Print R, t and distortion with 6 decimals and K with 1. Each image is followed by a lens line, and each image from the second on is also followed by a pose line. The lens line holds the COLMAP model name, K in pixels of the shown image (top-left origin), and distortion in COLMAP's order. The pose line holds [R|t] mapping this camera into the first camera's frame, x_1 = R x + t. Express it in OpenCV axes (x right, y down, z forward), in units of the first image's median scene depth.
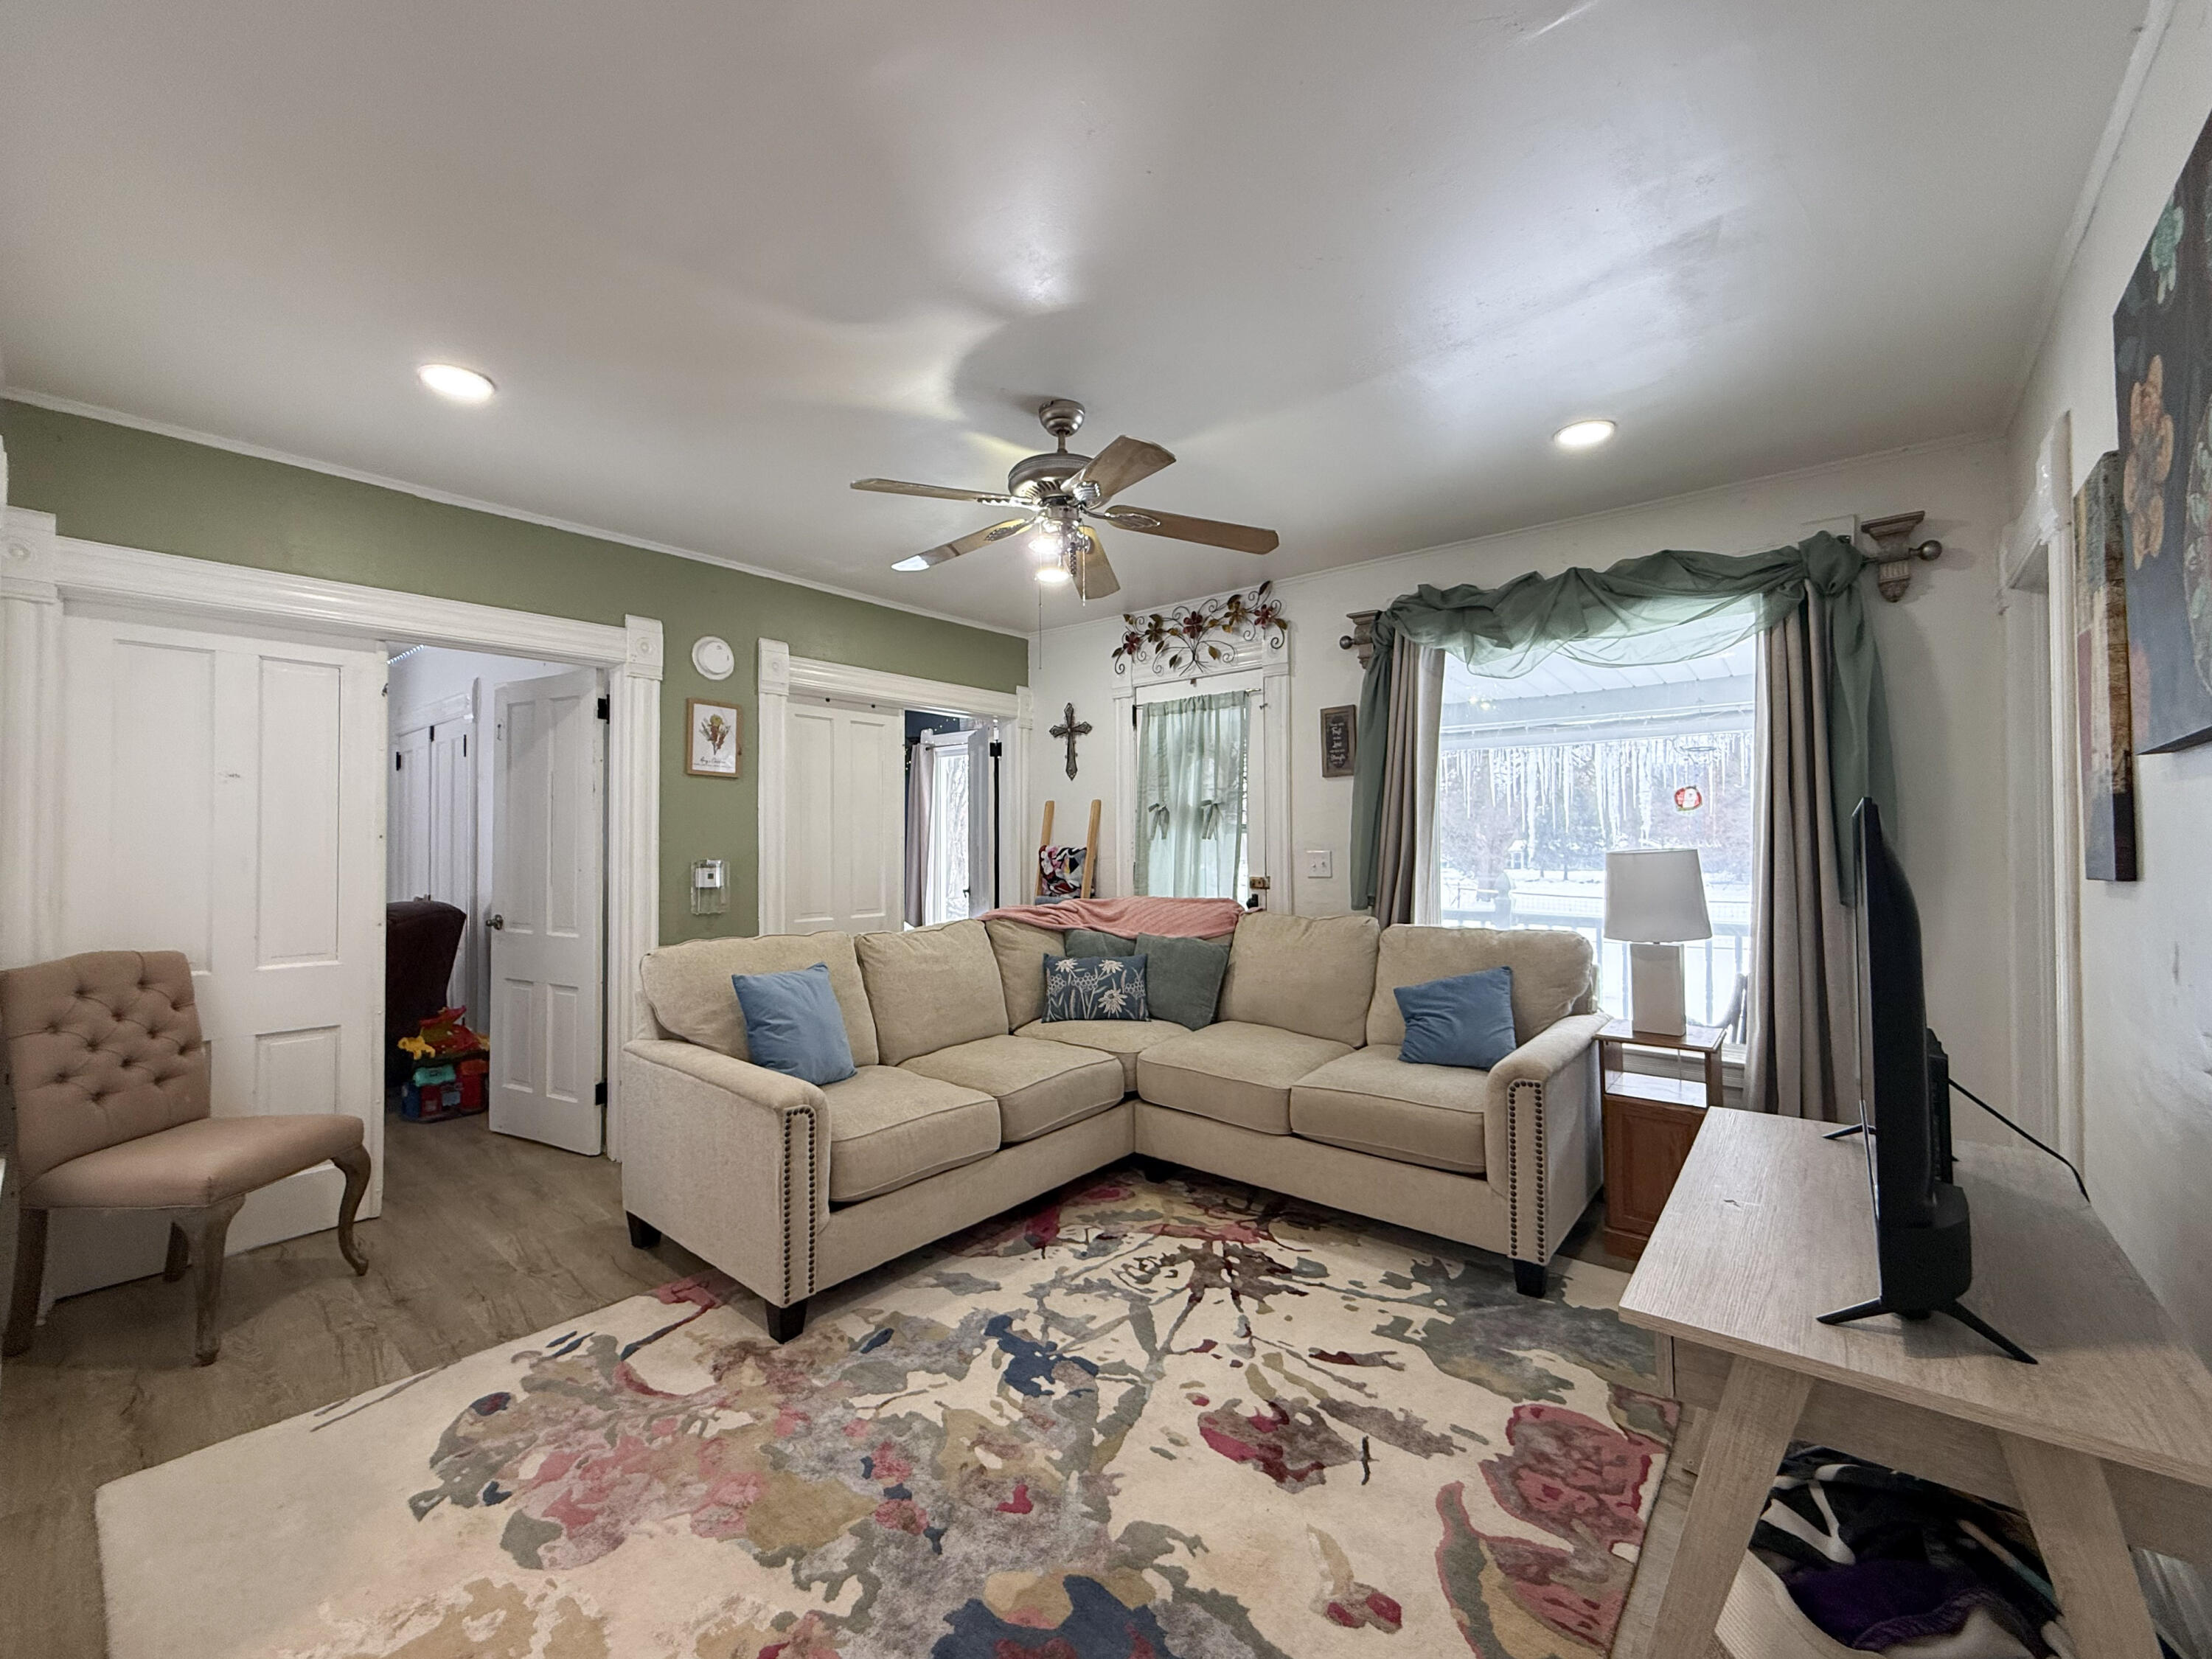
lens RADIAL K [[892.9, 0, 1101.9], [0, 892.9, 830.4], [0, 0, 1]] dist [-0.002709, -0.000175]
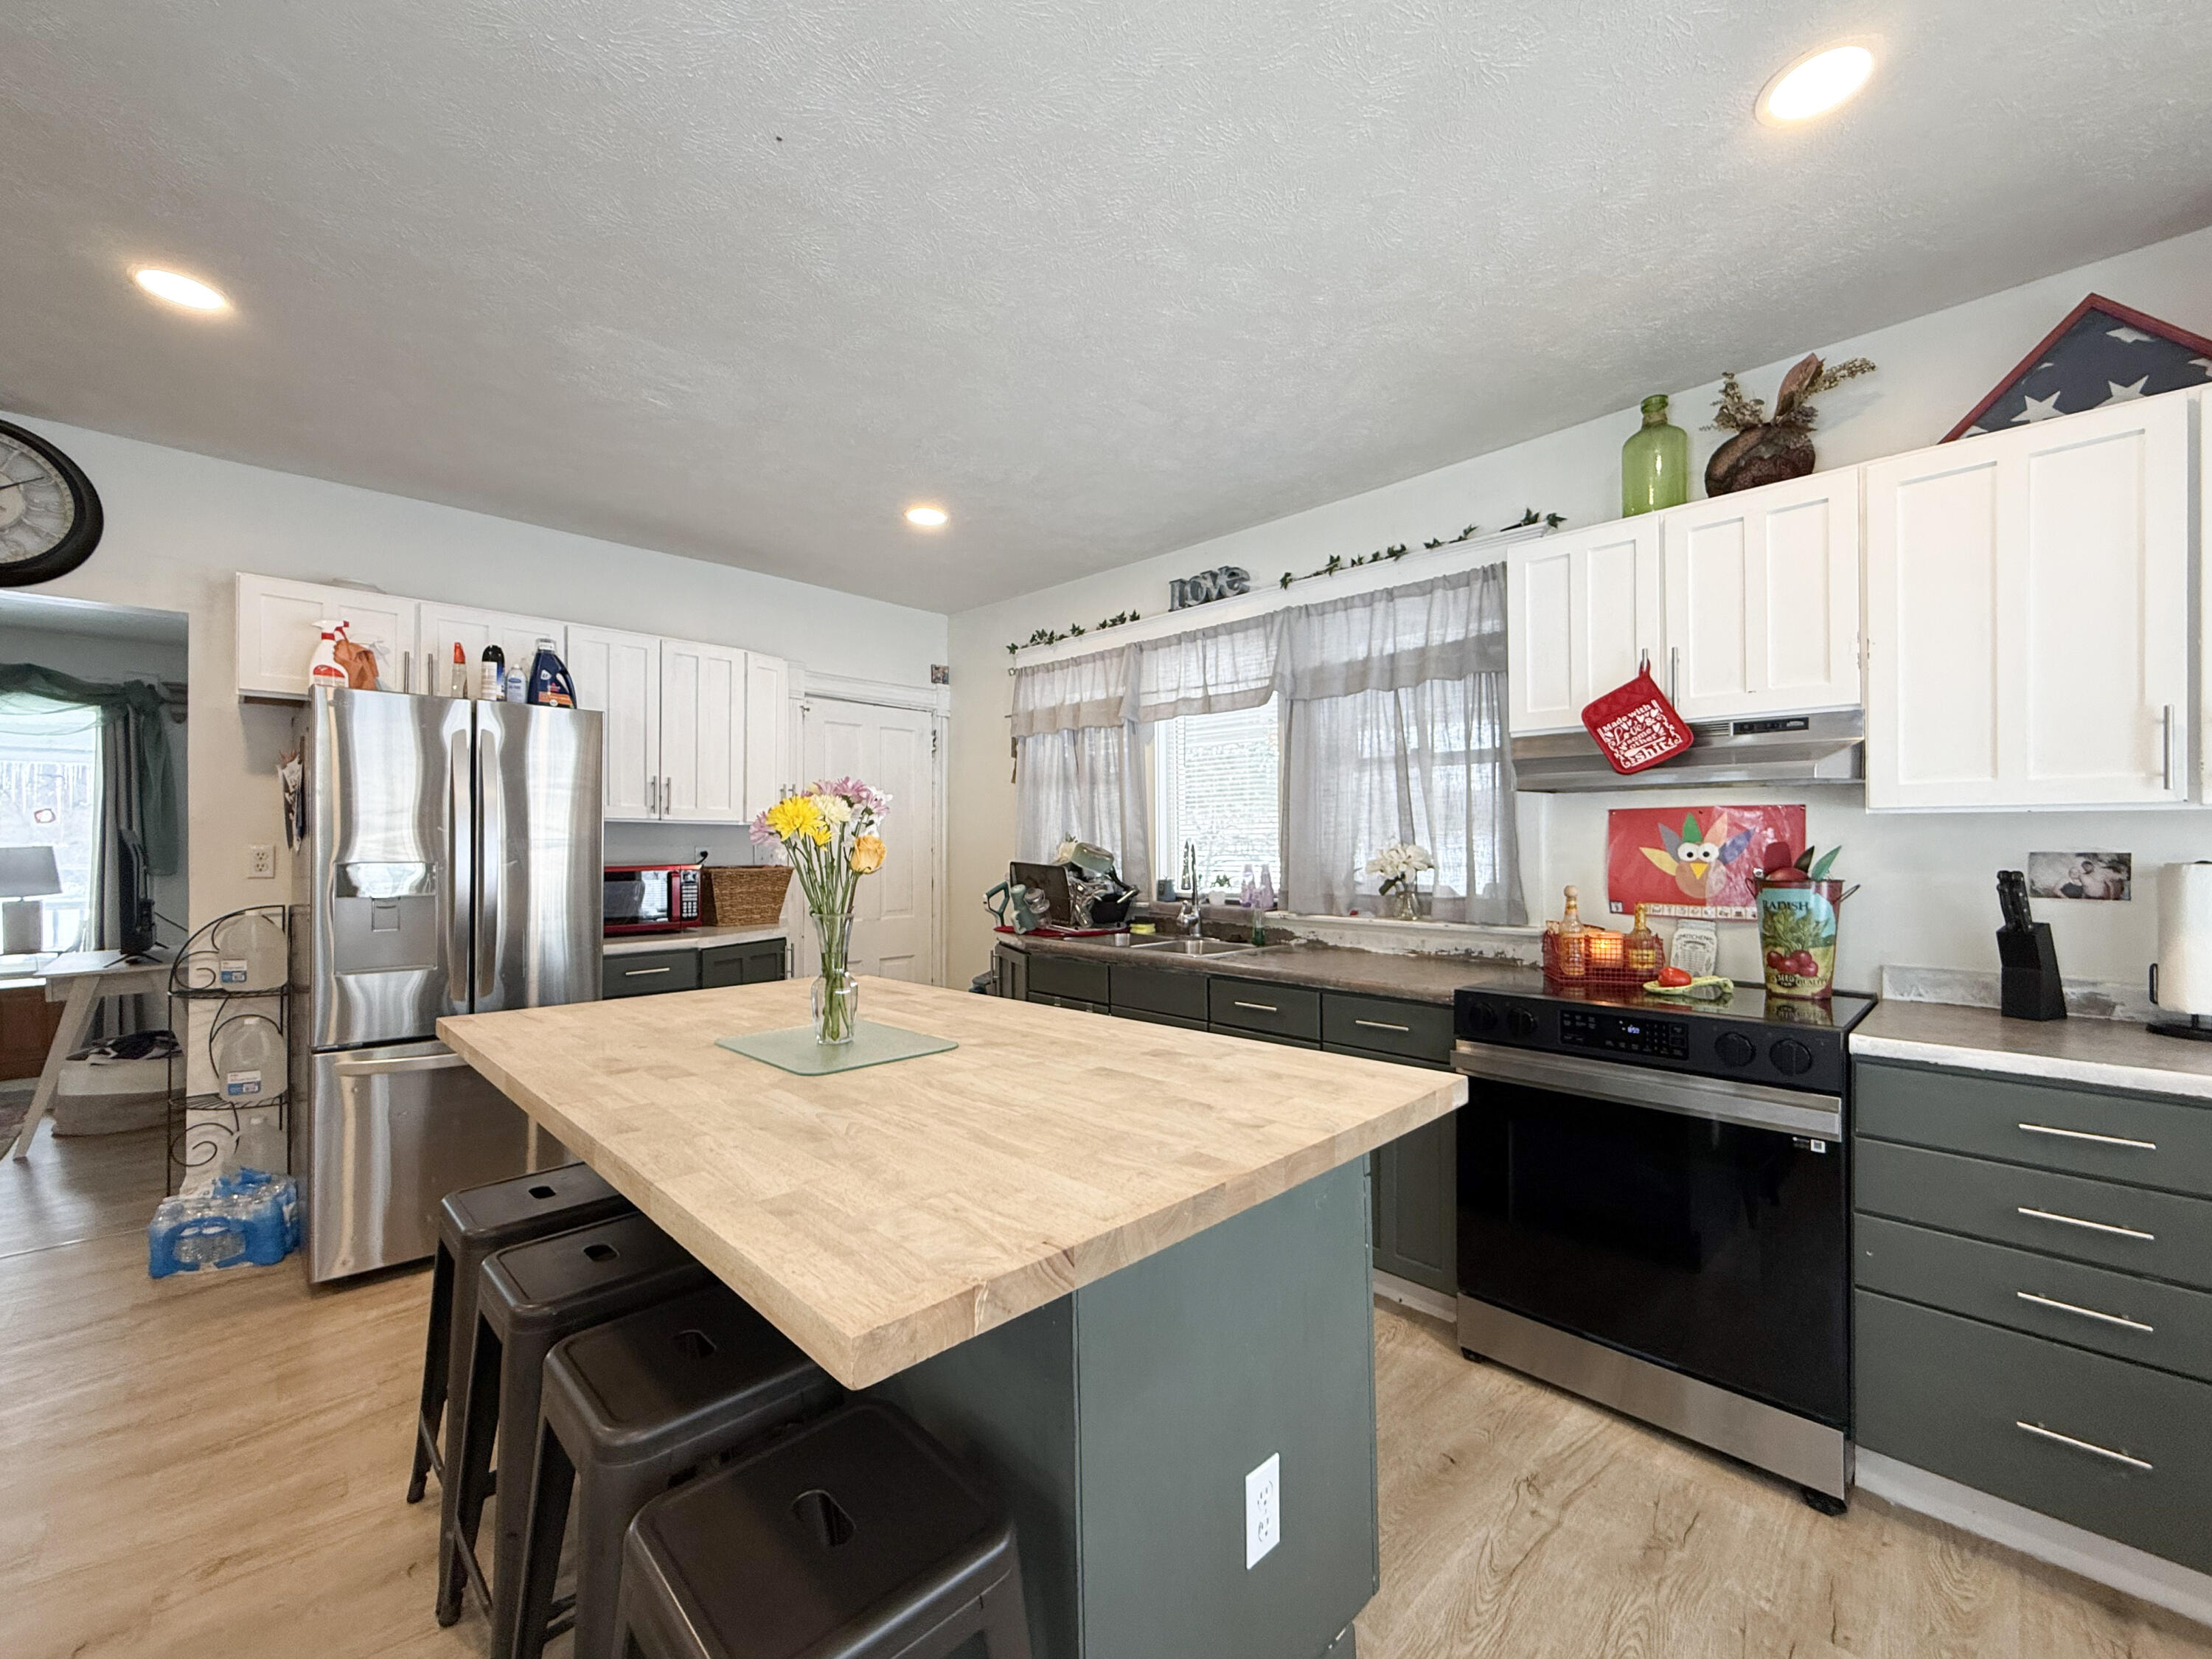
lens RADIAL K [[892.9, 0, 1095.4], [0, 892.9, 825.0], [0, 0, 1]] dist [-0.002709, -0.000175]
pose [[0.103349, 0.004551, 0.994635, -0.855950], [-0.013469, 0.999904, -0.003176, -0.047369], [-0.994554, -0.013069, 0.103401, -1.213852]]
